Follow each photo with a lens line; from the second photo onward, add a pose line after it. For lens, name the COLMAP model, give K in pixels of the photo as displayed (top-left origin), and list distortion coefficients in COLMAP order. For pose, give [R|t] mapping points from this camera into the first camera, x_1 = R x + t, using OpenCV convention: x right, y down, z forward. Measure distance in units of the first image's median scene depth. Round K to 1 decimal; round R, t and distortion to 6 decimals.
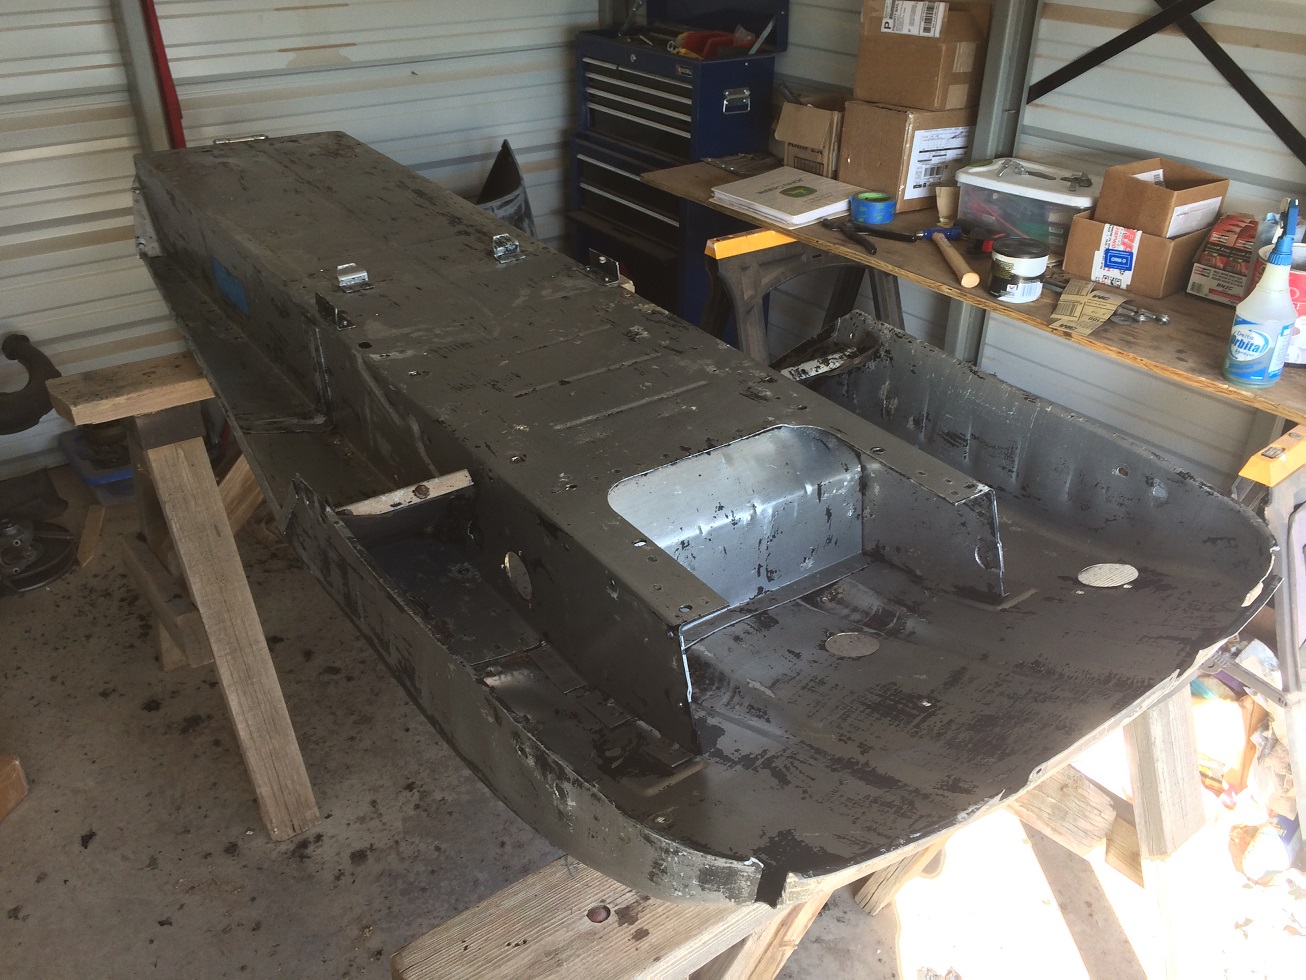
lens RADIAL K [[1126.9, 0, 653.0], [0, 1126.9, 490.0], [0, 0, 1]] dist [0.096652, -0.131647]
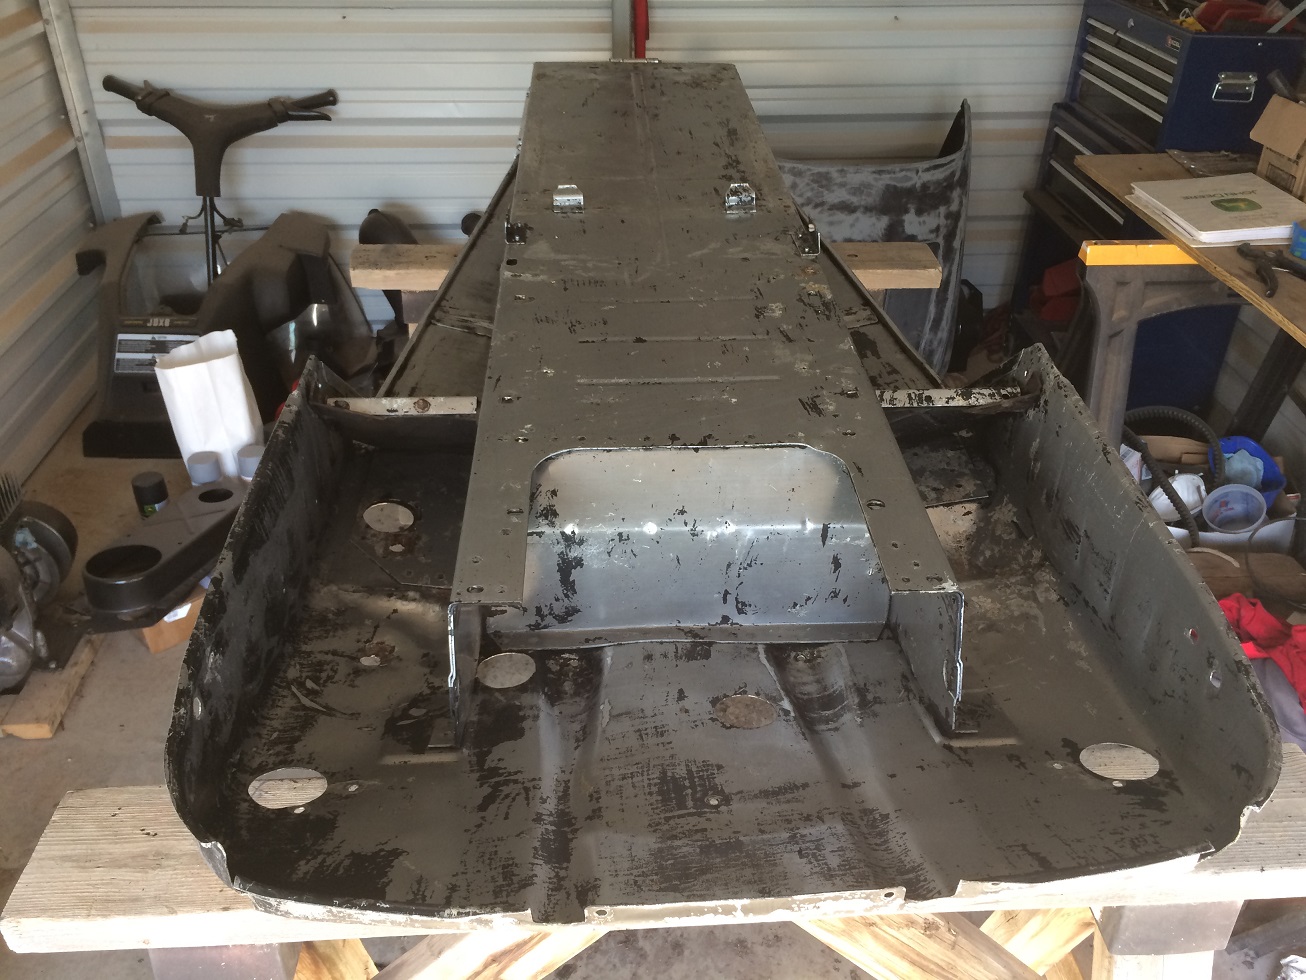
lens RADIAL K [[1126.9, 0, 653.0], [0, 1126.9, 490.0], [0, 0, 1]] dist [0.096652, -0.131647]
pose [[0.835015, 0.292407, -0.466099, 0.336719], [-0.275996, 0.955414, 0.104931, -0.065509], [0.476000, 0.041023, 0.878488, 0.160896]]
